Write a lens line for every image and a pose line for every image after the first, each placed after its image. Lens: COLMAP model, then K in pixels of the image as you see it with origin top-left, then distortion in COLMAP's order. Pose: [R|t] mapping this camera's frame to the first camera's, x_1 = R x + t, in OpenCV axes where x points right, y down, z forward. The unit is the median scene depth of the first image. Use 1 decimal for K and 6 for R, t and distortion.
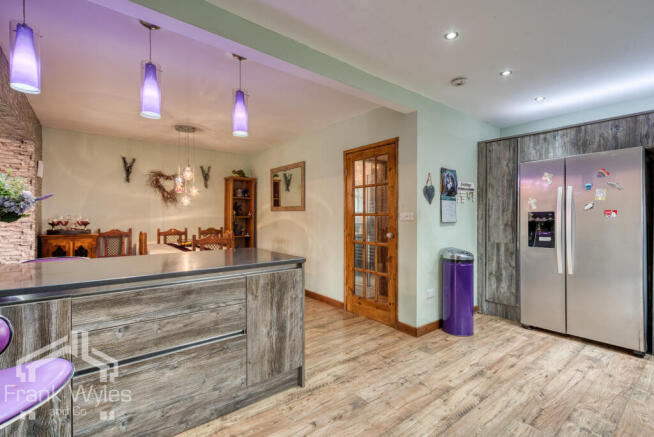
lens RADIAL K [[298.4, 0, 332.4], [0, 298.4, 217.7], [0, 0, 1]] dist [0.007209, 0.000450]
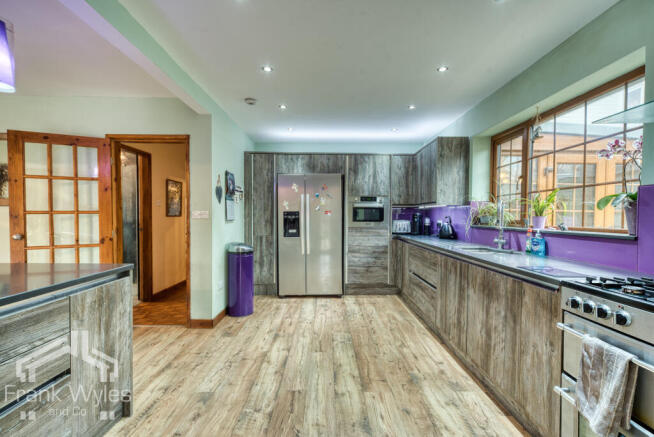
lens RADIAL K [[298.4, 0, 324.2], [0, 298.4, 219.4], [0, 0, 1]] dist [0.007209, 0.000450]
pose [[0.614766, -0.010828, 0.788635, -0.307959], [0.000367, 0.999910, 0.013442, -0.001771], [-0.788710, -0.007974, 0.614714, 0.033889]]
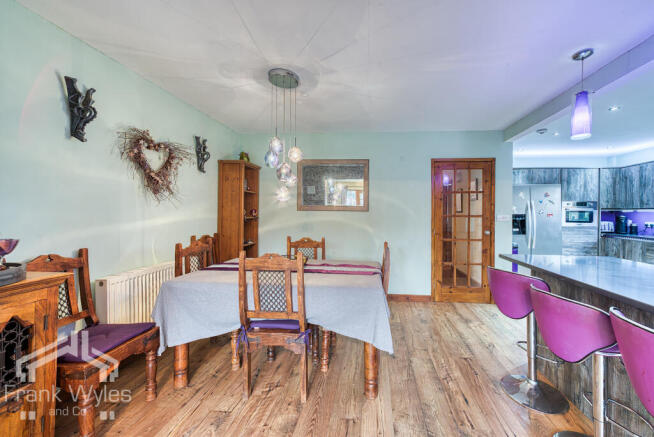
lens RADIAL K [[242.0, 0, 336.9], [0, 242.0, 213.3], [0, 0, 1]] dist [0.003957, -0.000182]
pose [[0.696783, 0.000905, 0.717282, -1.100230], [-0.001748, 0.999998, 0.000436, -0.025702], [-0.717280, -0.001558, 0.696783, 0.805753]]
